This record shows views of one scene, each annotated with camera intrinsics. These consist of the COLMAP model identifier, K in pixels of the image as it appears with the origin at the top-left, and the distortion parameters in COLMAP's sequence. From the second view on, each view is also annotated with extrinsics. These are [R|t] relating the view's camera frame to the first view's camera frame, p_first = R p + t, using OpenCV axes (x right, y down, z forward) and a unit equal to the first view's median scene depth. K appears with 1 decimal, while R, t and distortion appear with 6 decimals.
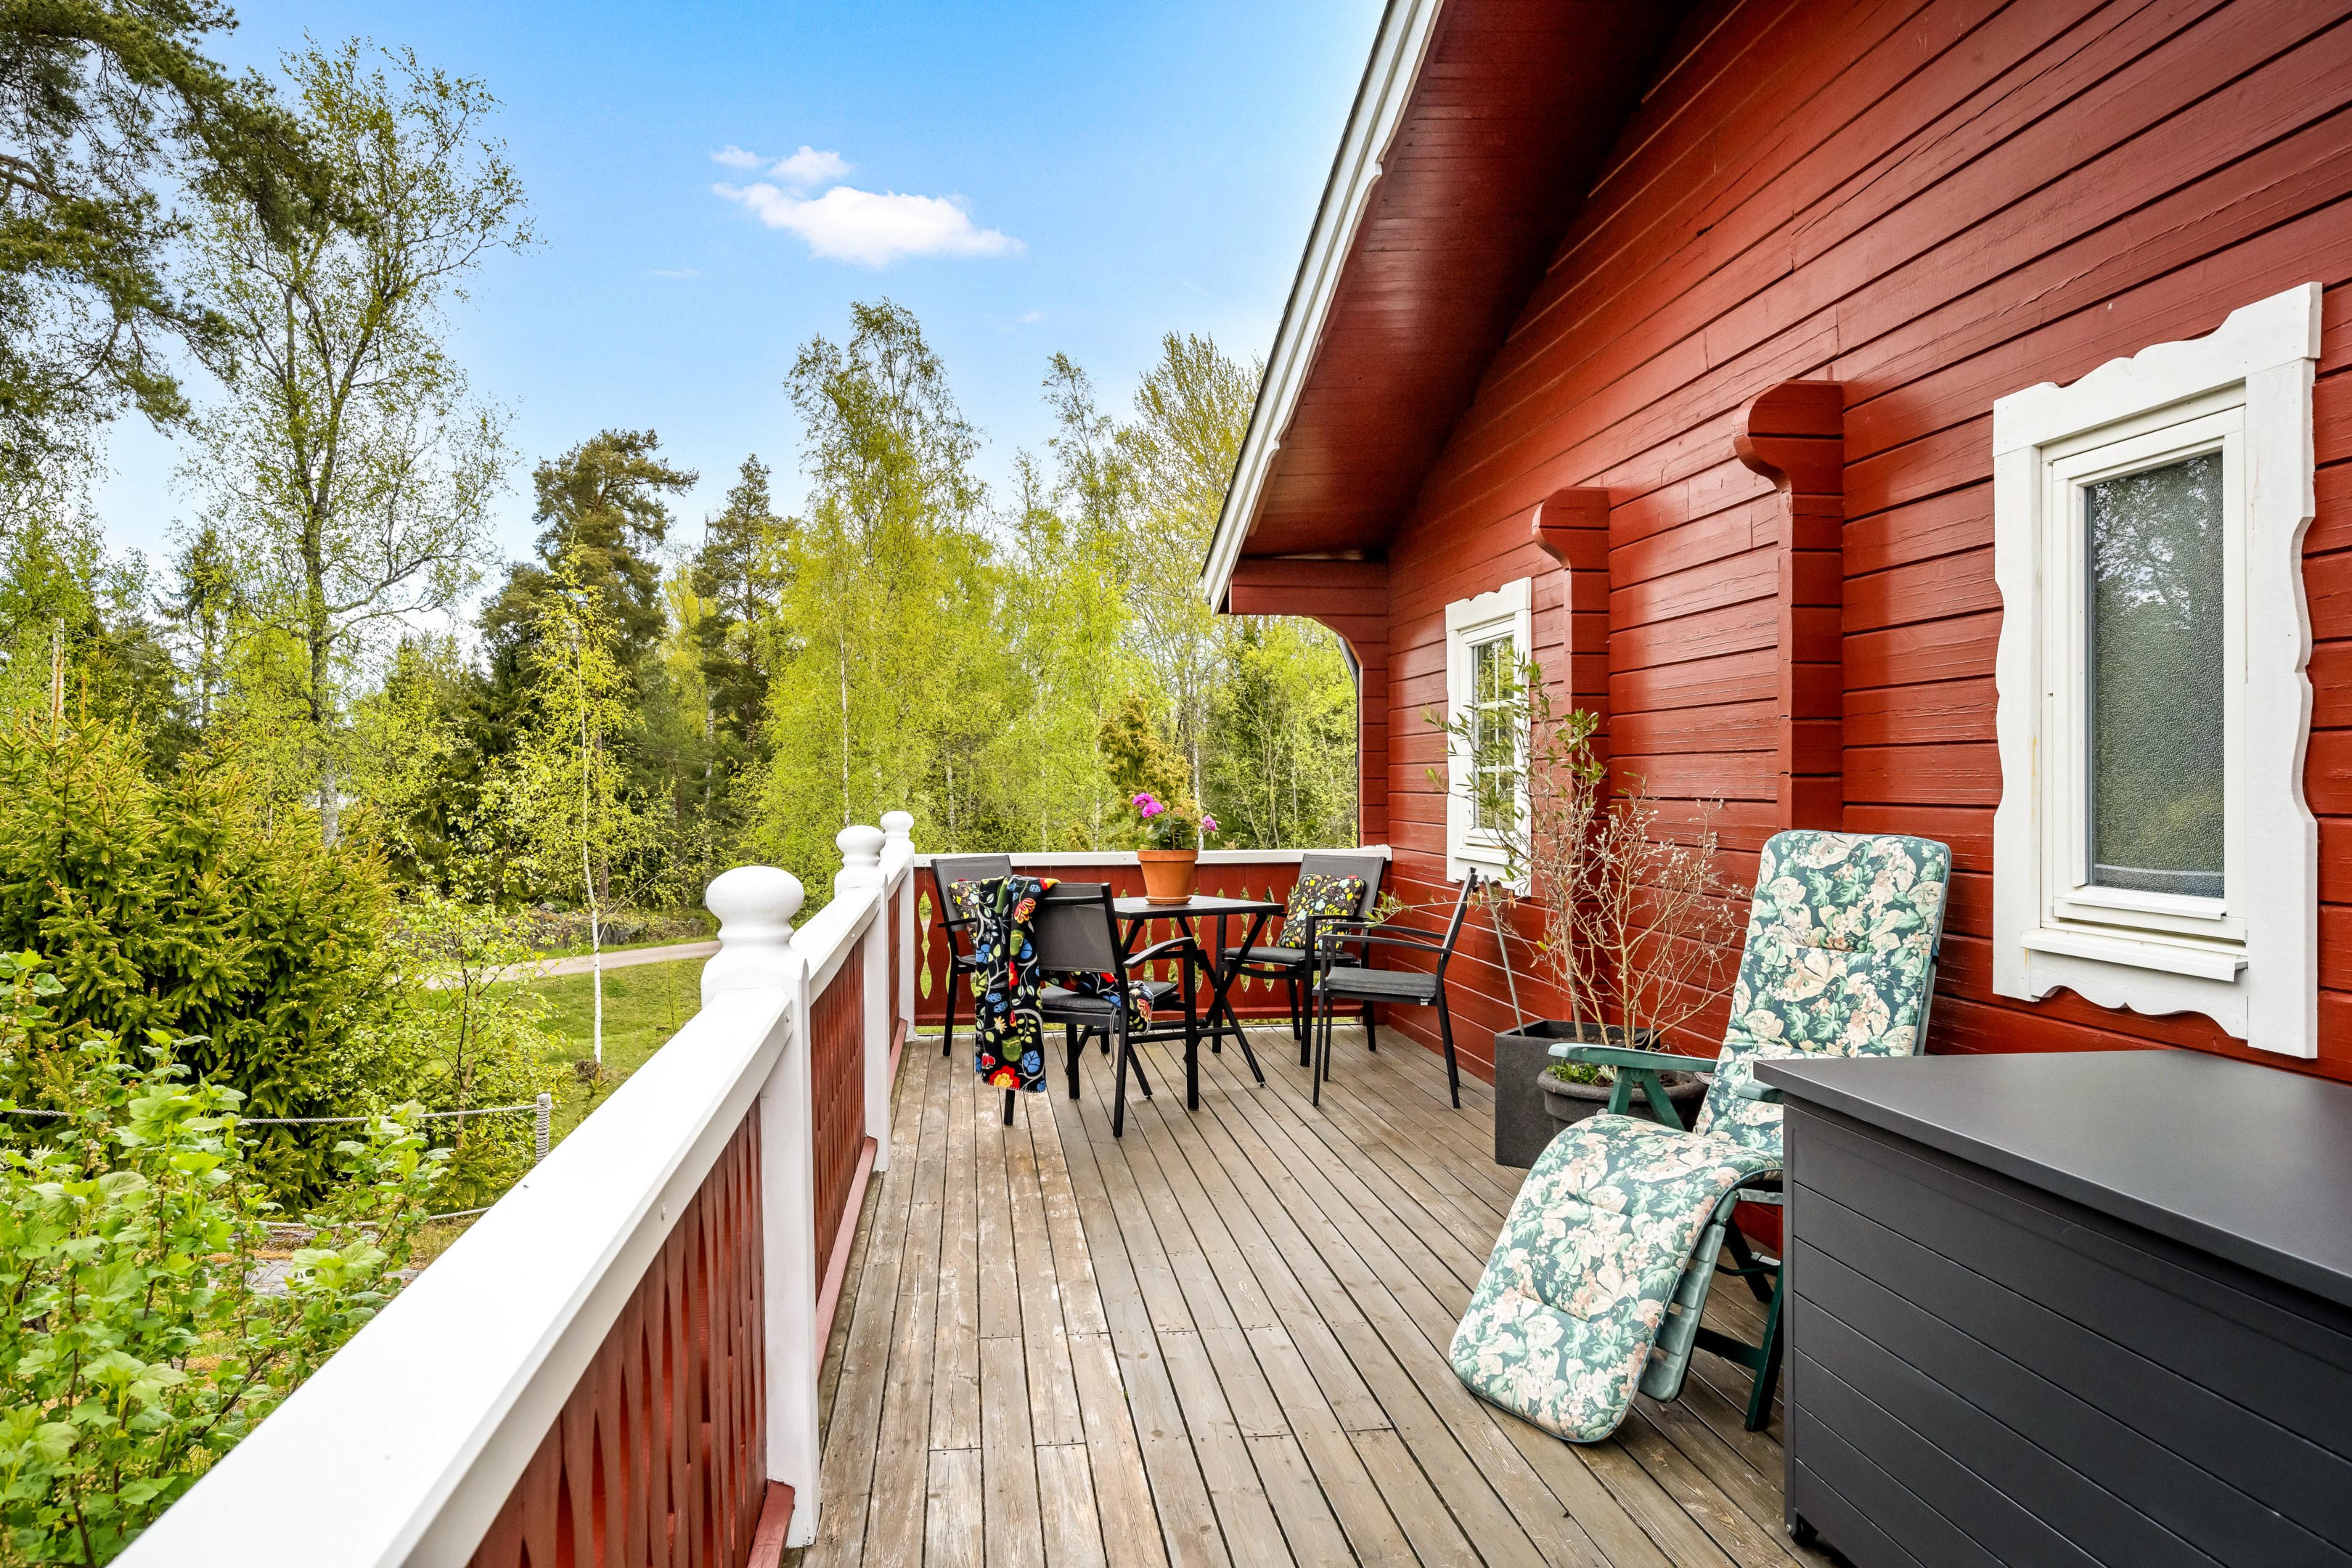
lens RADIAL K [[1904.5, 0, 1216.0], [0, 1904.5, 793.7], [0, 0, 1]] dist [0.677859, -0.000210]
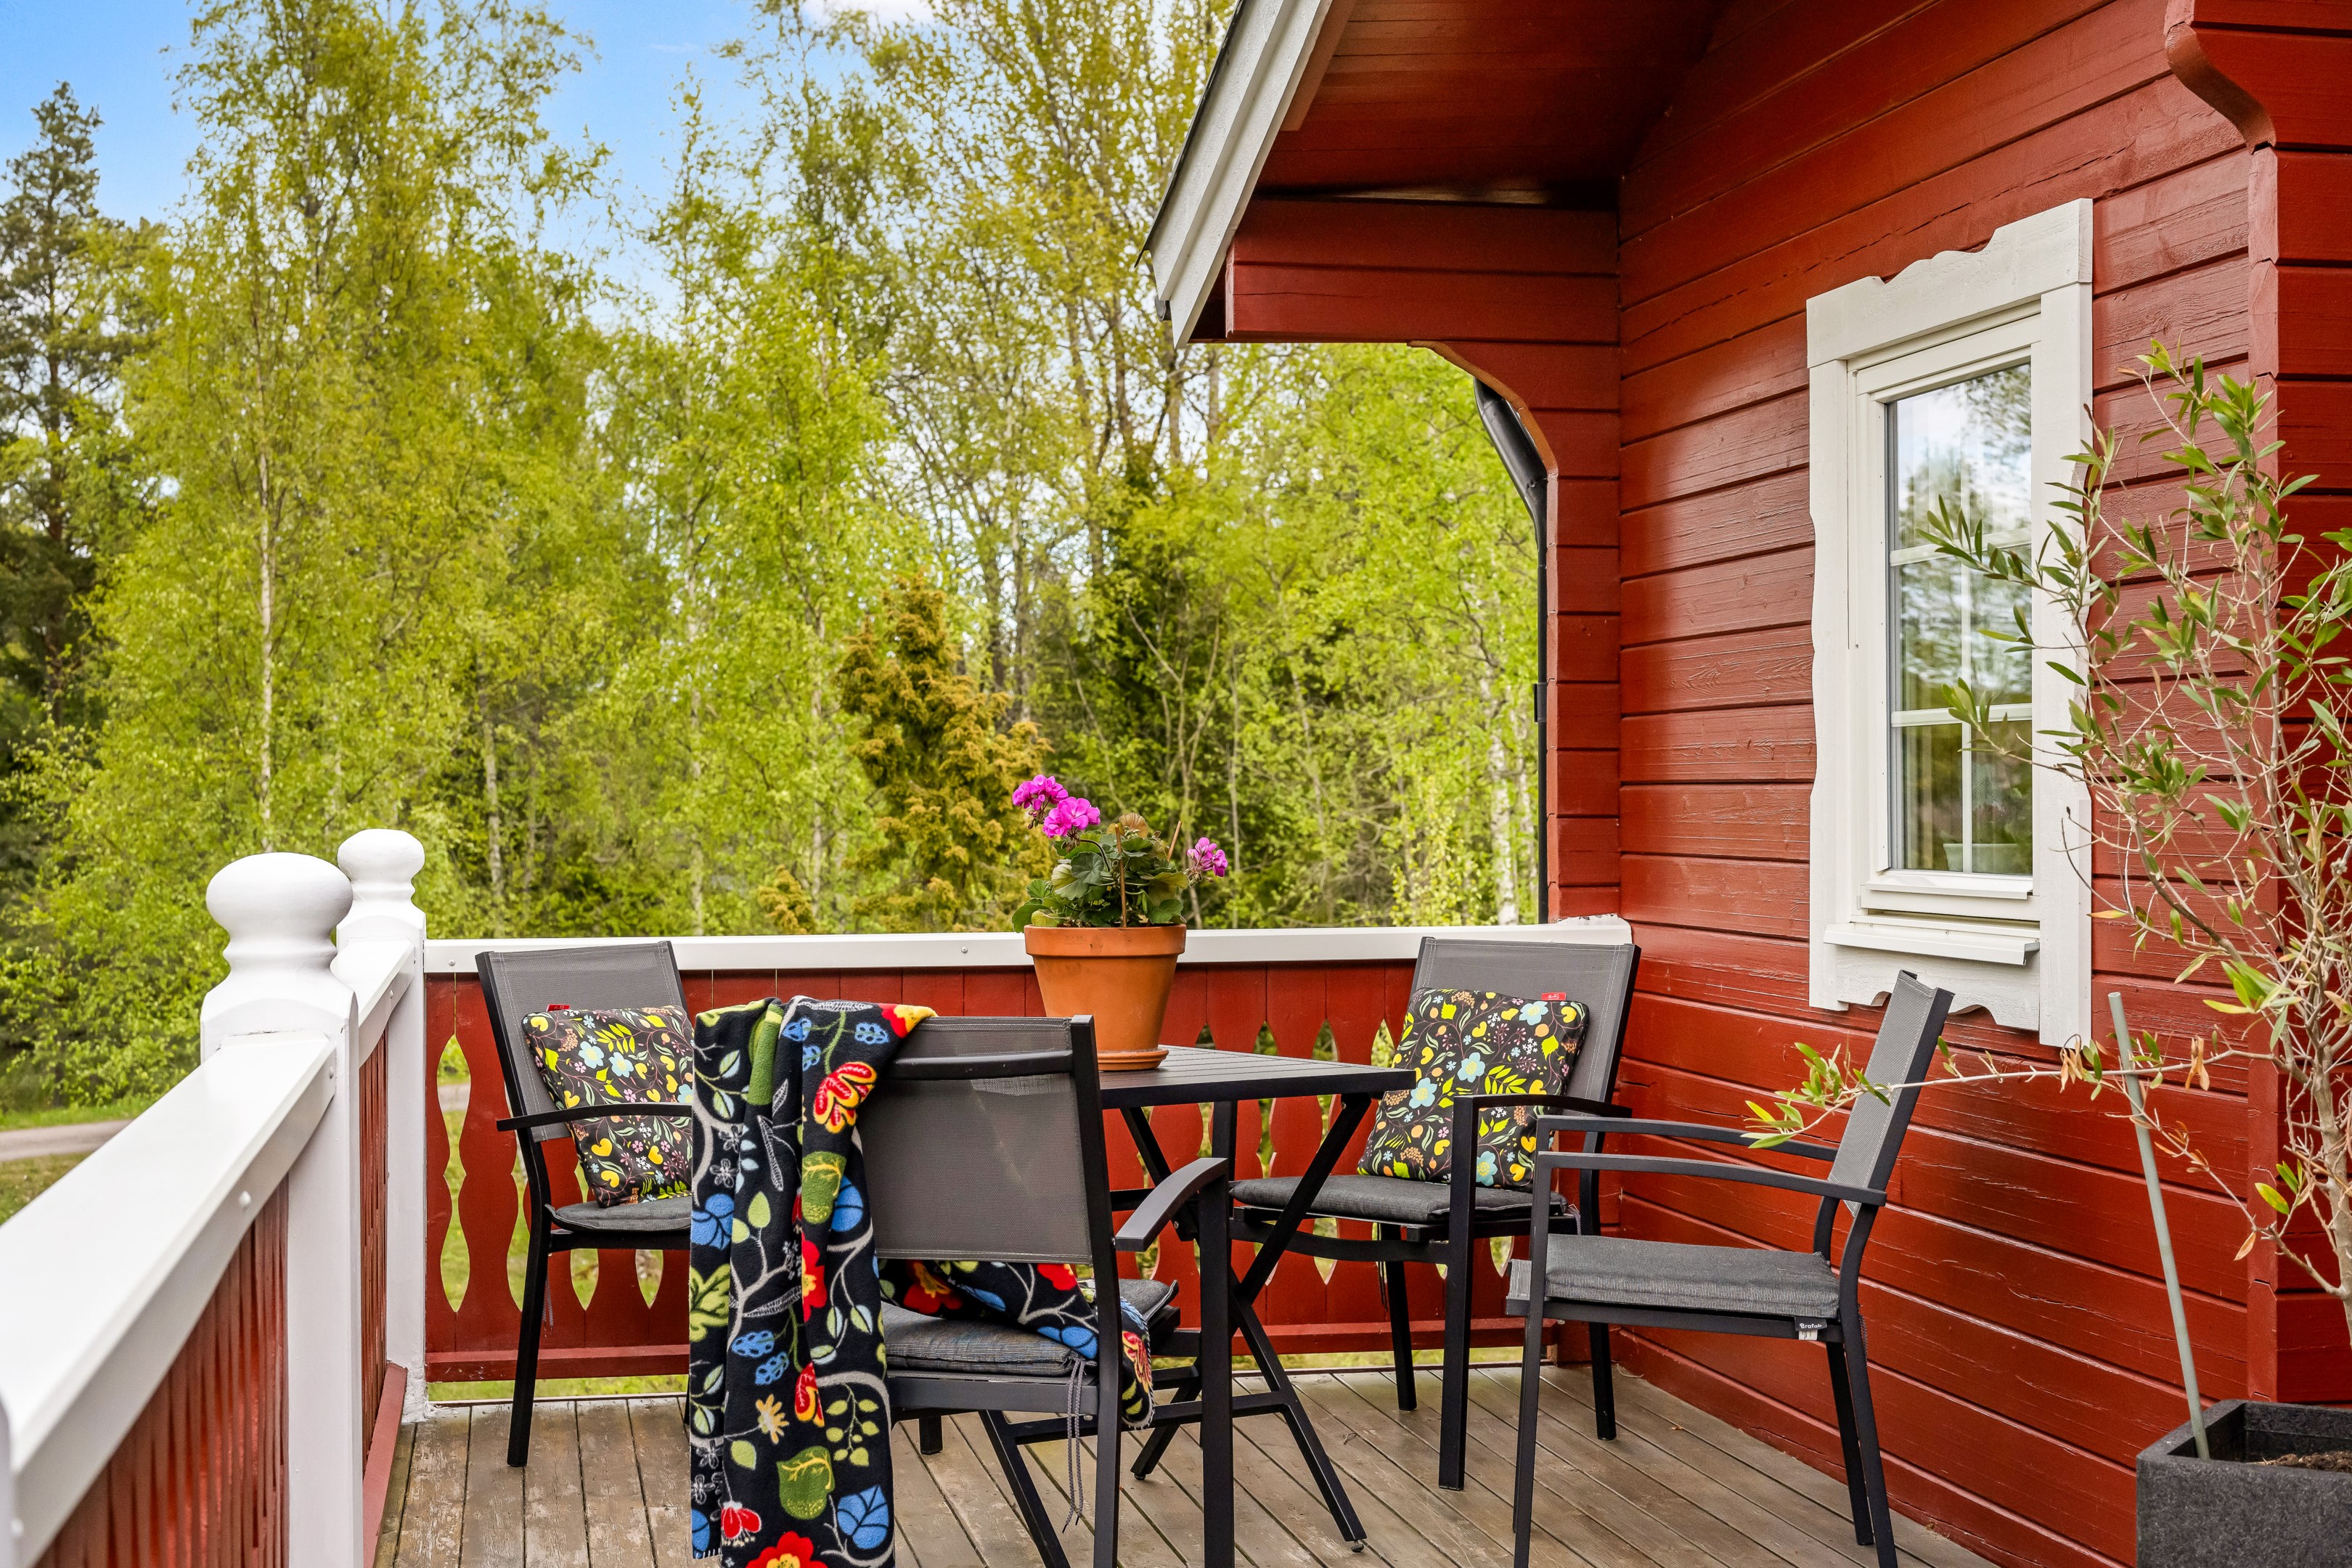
lens RADIAL K [[3370.0, 0, 1176.0], [0, 3370.0, 784.0], [0, 0, 1]] dist [0.213321, 0.979354]
pose [[0.997632, 0.002135, 0.068741, -0.052816], [-0.000974, 0.999856, -0.016922, 0.011533], [-0.068767, 0.016815, 0.997491, 0.304720]]
